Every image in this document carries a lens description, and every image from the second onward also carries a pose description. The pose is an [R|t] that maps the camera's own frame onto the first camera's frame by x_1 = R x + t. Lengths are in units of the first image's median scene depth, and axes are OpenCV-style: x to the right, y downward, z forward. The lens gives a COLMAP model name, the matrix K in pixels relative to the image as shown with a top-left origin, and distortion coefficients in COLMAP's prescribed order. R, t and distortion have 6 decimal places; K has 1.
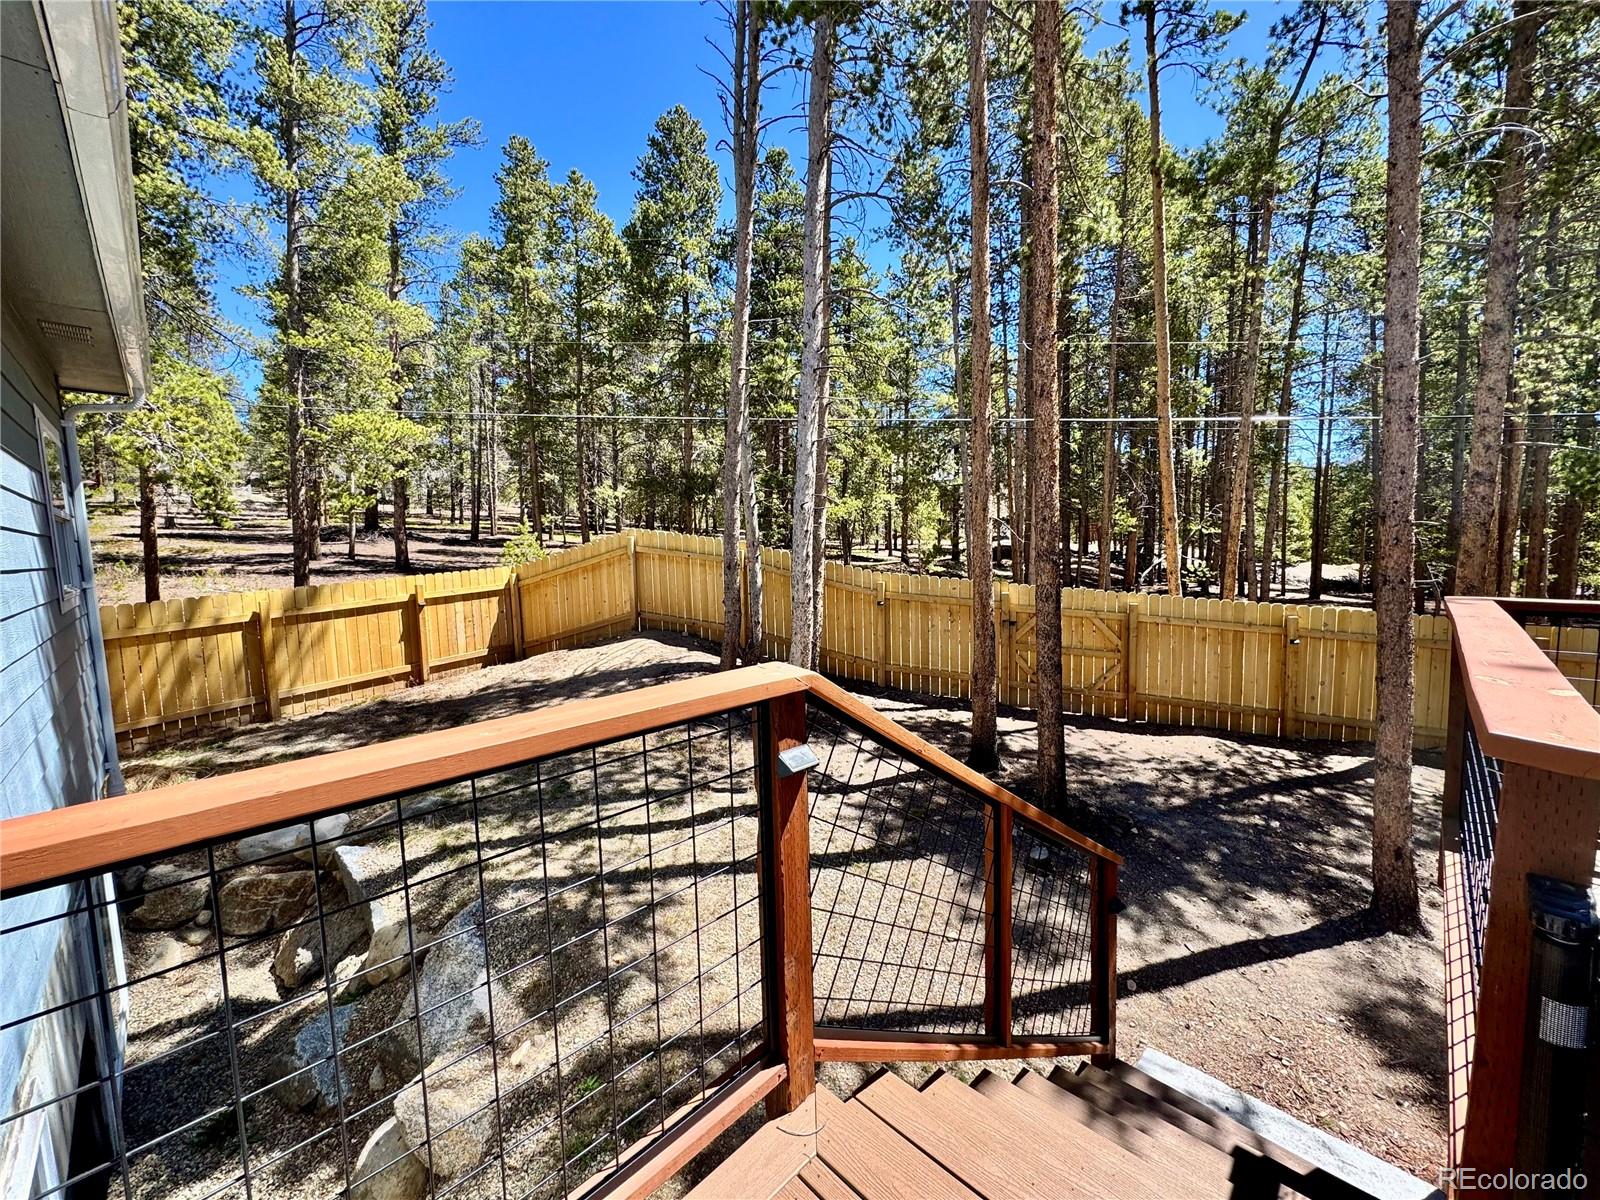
lens RADIAL K [[634.4, 0, 803.6], [0, 634.4, 601.5], [0, 0, 1]] dist [-0.003777, 0.000764]
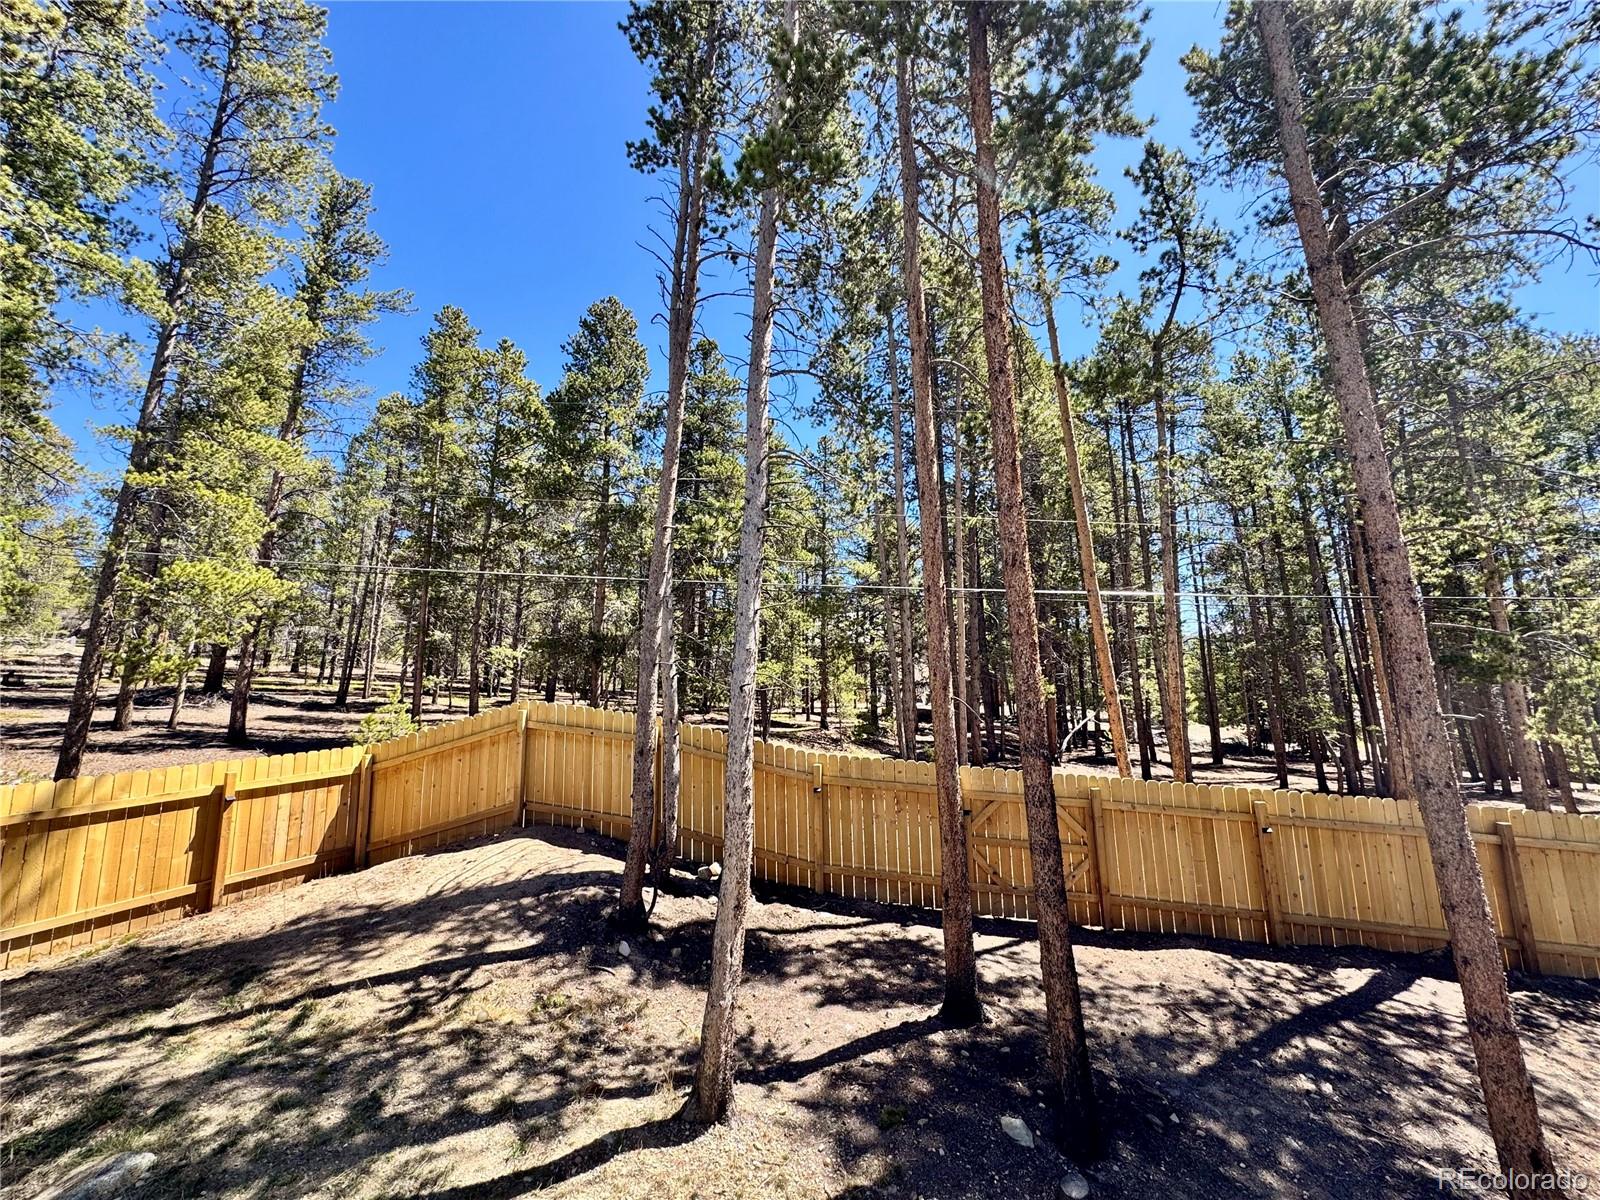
lens RADIAL K [[634.4, 0, 800.4], [0, 634.4, 599.2], [0, 0, 1]] dist [-0.003777, 0.000764]
pose [[0.990976, 0.024445, 0.131795, -0.021603], [0.009385, 0.968165, -0.250139, -0.032147], [-0.133714, 0.249118, 0.959198, 0.106070]]
